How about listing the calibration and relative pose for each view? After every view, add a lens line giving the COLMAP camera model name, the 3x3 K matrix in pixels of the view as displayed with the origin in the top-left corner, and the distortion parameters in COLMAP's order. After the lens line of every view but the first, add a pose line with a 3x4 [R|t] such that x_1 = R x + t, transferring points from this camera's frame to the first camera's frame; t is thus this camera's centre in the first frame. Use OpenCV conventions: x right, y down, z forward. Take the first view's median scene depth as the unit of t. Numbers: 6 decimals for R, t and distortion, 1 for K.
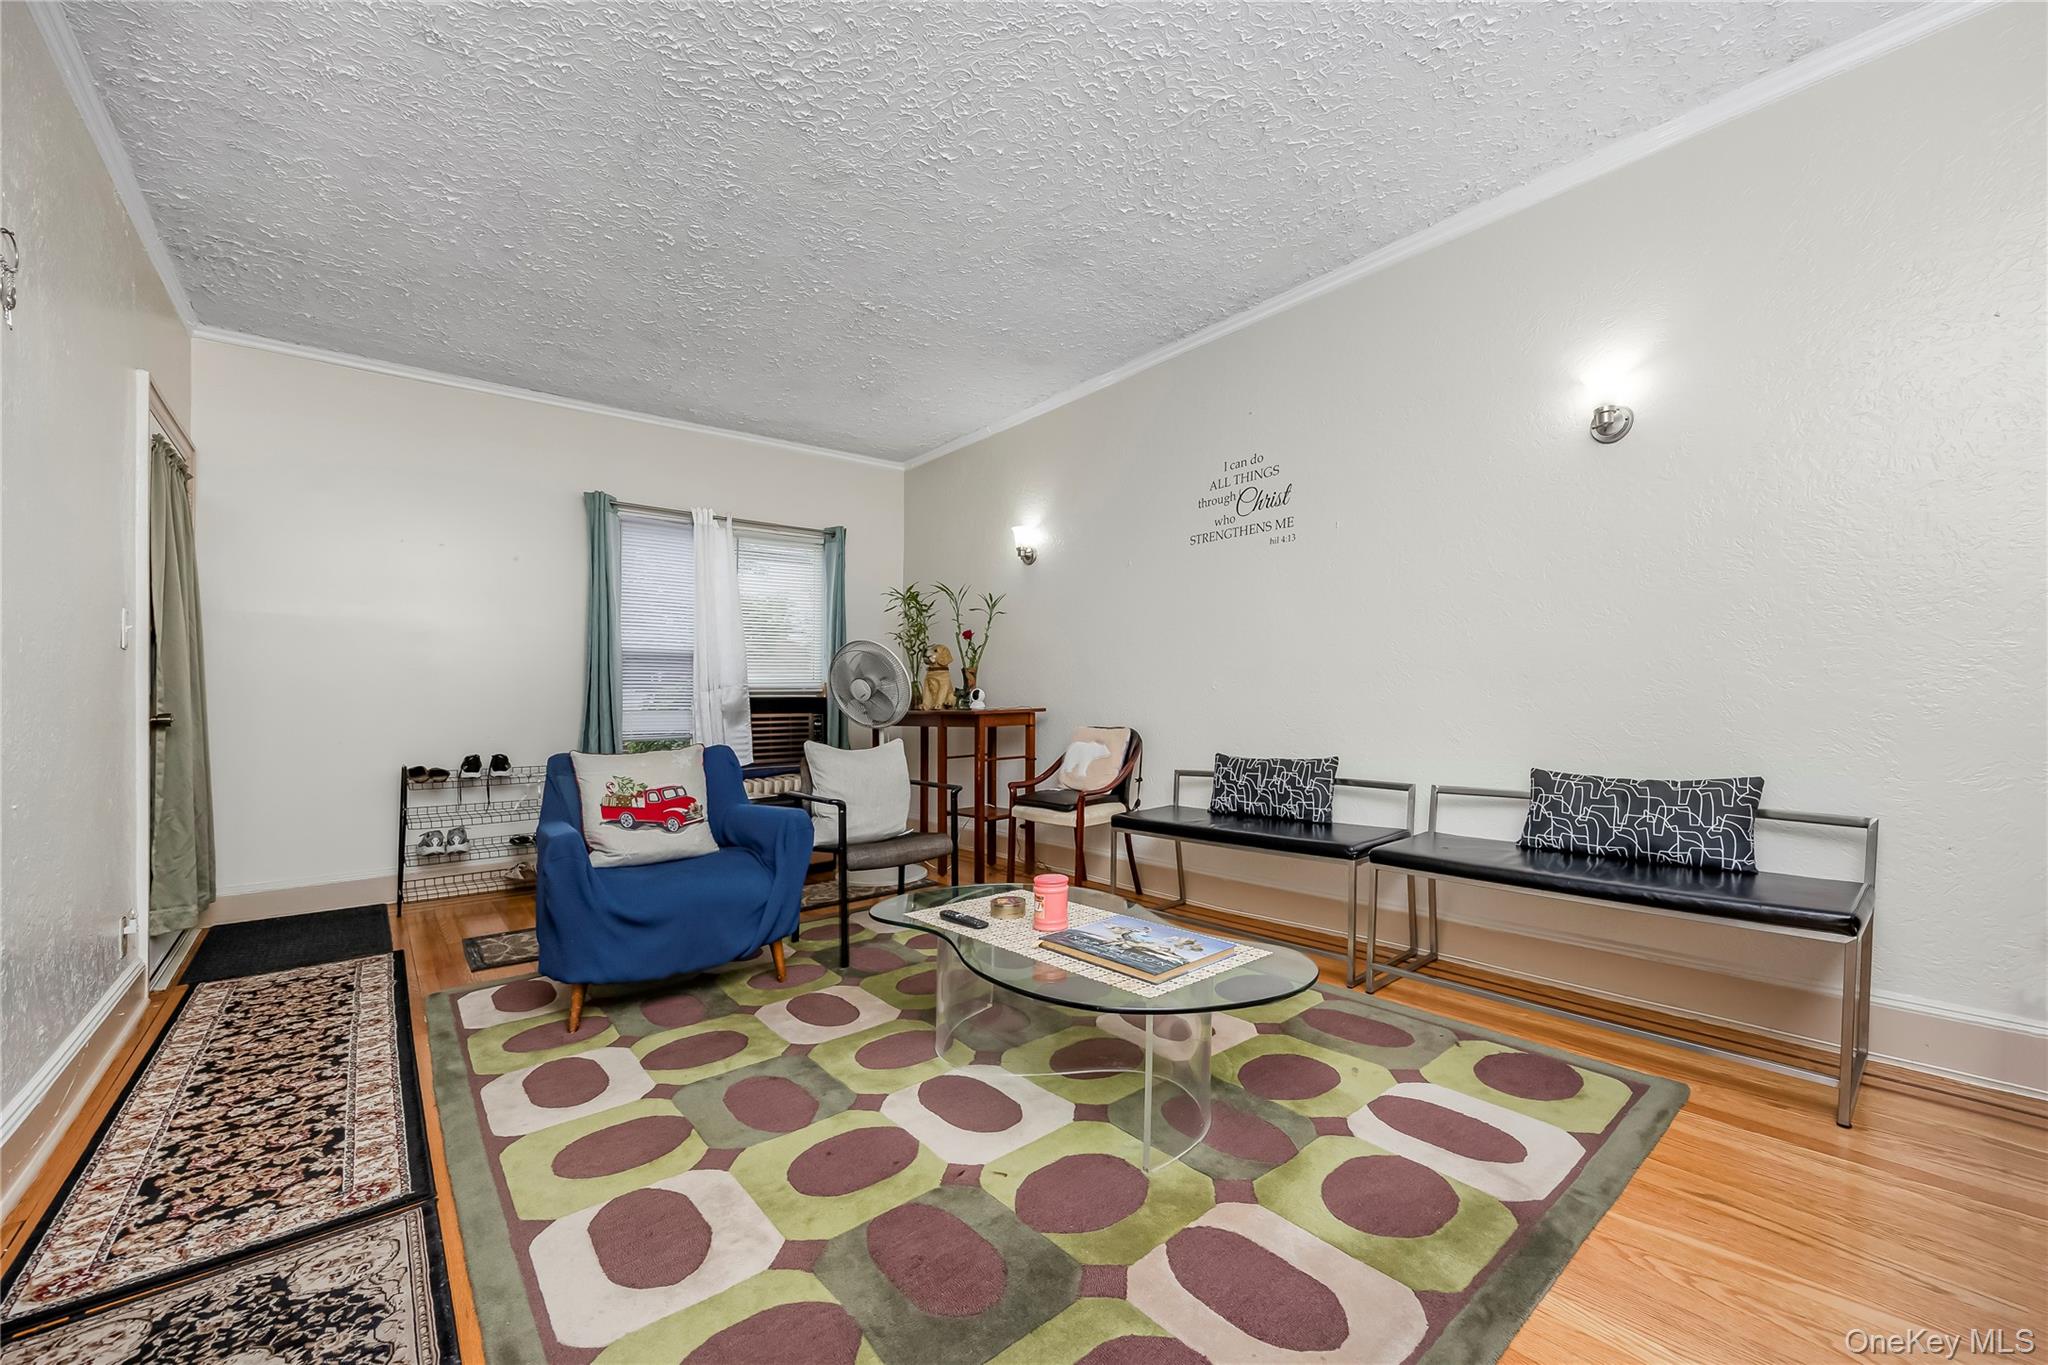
lens RADIAL K [[794.4, 0, 1032.6], [0, 794.4, 689.4], [0, 0, 1]] dist [-0.003097, -0.000516]
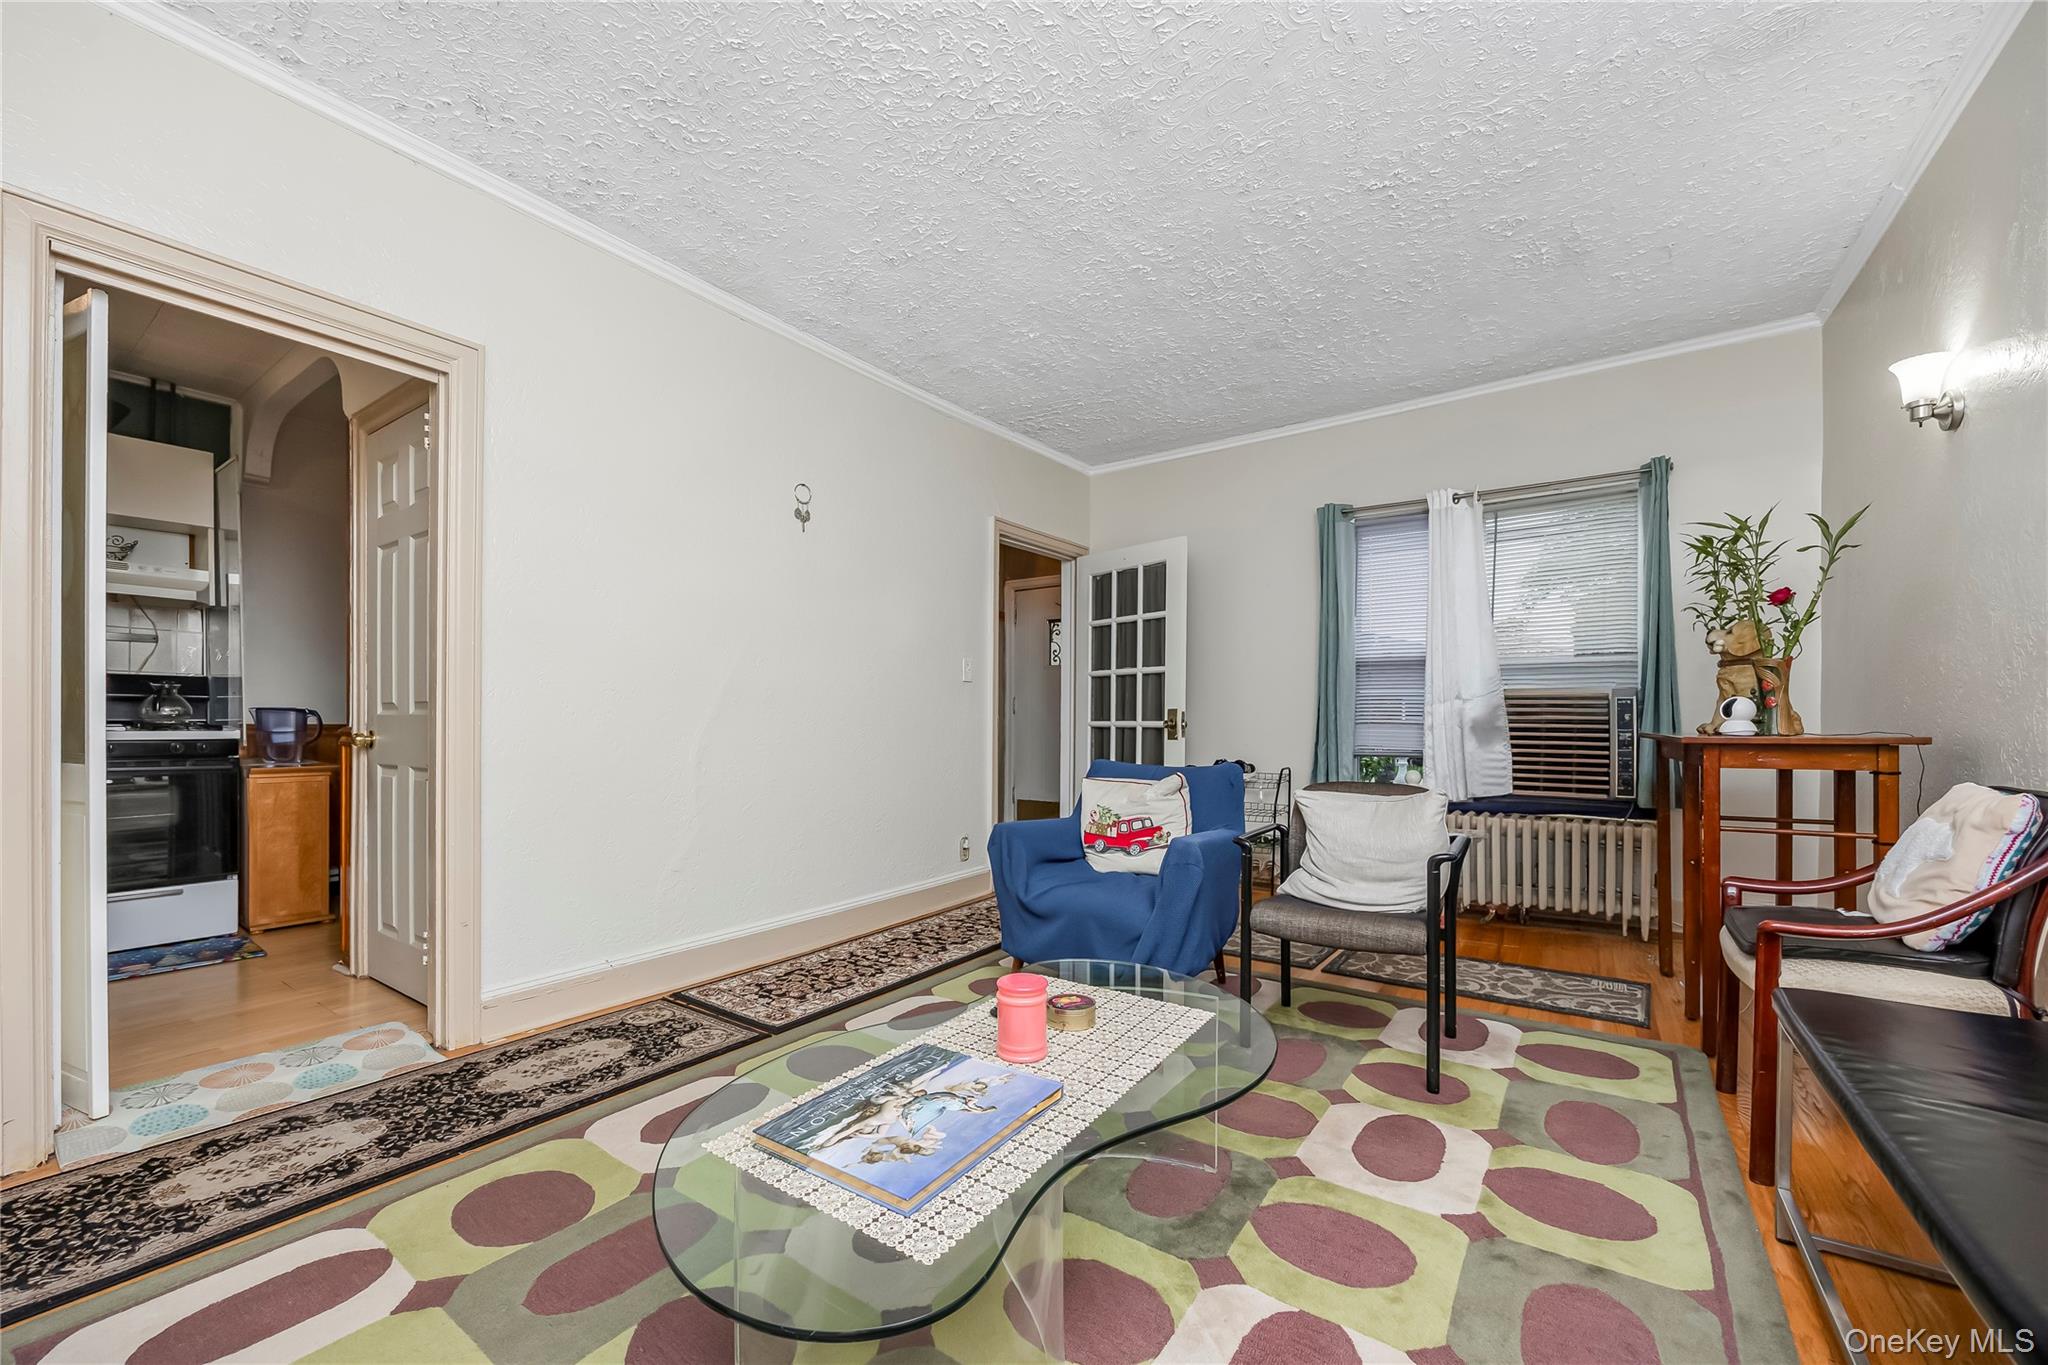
lens RADIAL K [[794.4, 0, 1032.6], [0, 794.4, 689.4], [0, 0, 1]] dist [-0.003097, -0.000516]
pose [[0.269262, -0.020700, -0.962845, 0.770613], [0.011118, 0.999769, -0.018385, -0.003555], [0.963003, -0.005754, 0.269430, 0.916954]]
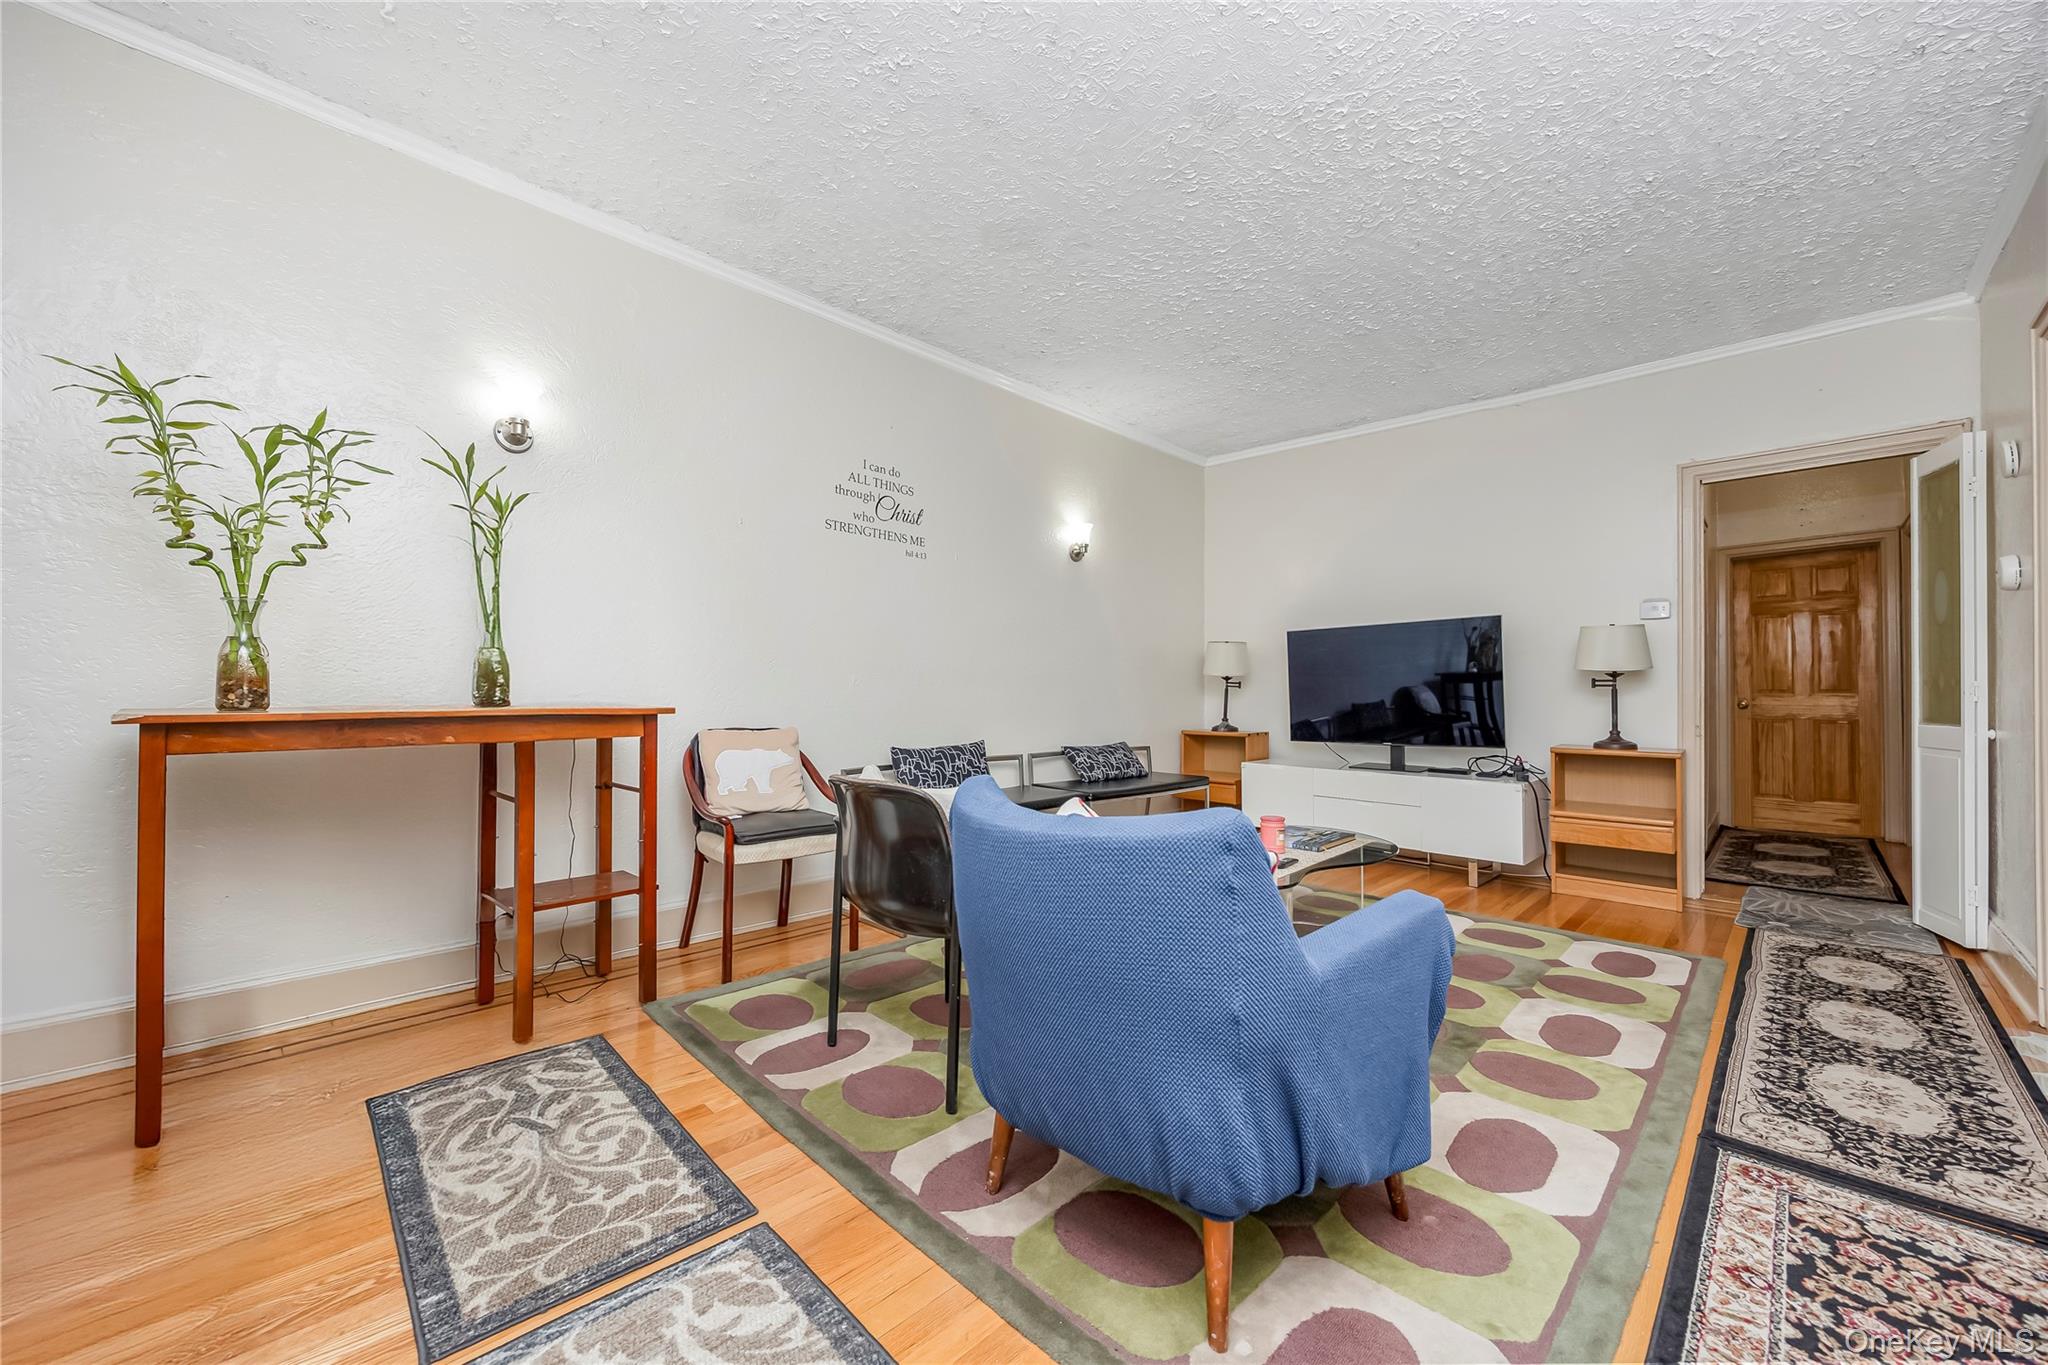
lens RADIAL K [[791.4, 0, 1024.0], [0, 791.4, 682.5], [0, 0, 1]] dist [0.002081, 0.000666]
pose [[-0.092570, 0.025226, 0.995387, -1.535491], [-0.019029, 0.999452, -0.027099, 0.040101], [-0.995524, -0.021450, -0.092039, 1.765336]]
